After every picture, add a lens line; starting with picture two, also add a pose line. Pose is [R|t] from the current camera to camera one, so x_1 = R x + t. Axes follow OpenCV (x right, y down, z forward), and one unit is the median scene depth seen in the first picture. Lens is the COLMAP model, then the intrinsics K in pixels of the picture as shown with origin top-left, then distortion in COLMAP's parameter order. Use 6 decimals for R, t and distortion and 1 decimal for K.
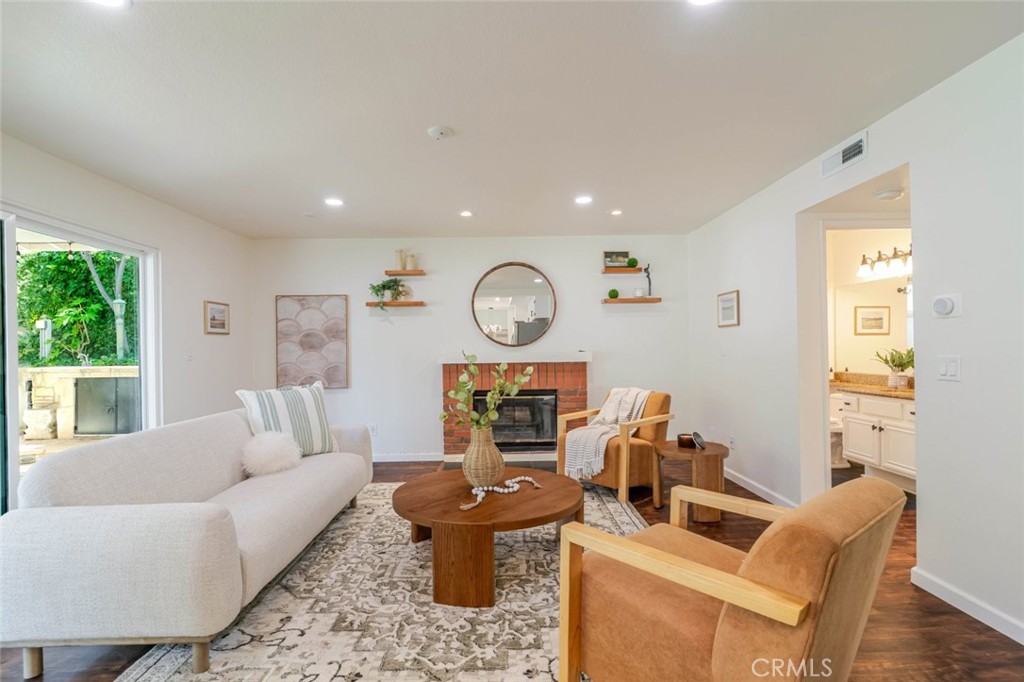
lens RADIAL K [[488.4, 0, 506.3], [0, 488.4, 344.2], [0, 0, 1]] dist [-0.001026, -0.000827]
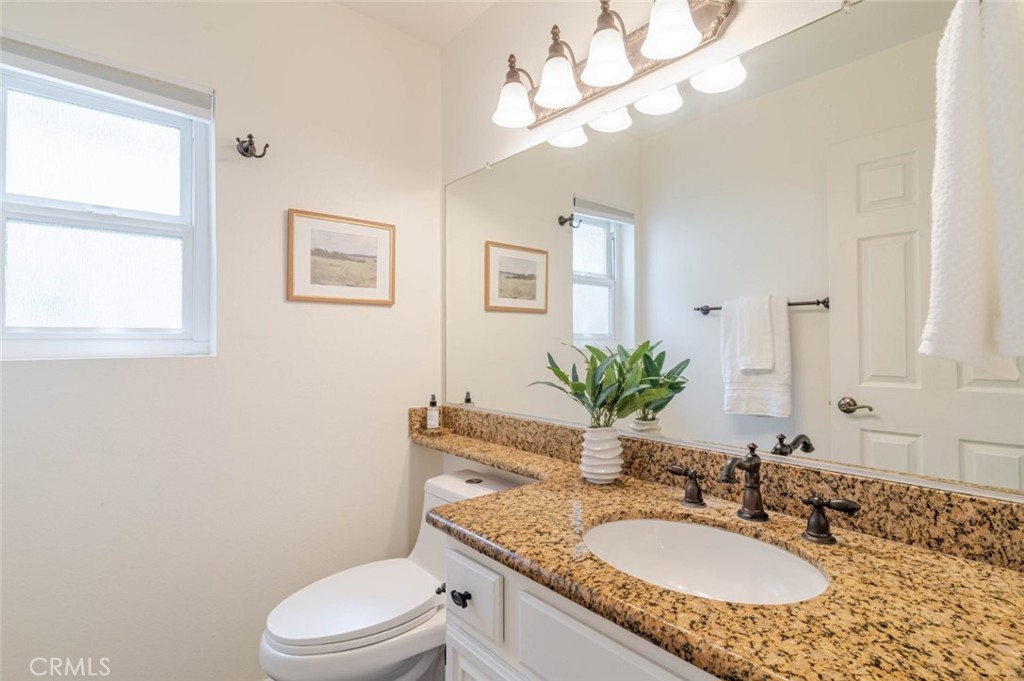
lens RADIAL K [[488.4, 0, 509.8], [0, 488.4, 337.2], [0, 0, 1]] dist [-0.001026, -0.000827]
pose [[0.777000, 0.006333, 0.629468, 0.481739], [-0.004873, 0.999980, -0.004045, 0.005167], [-0.629481, 0.000076, 0.777016, 0.682306]]
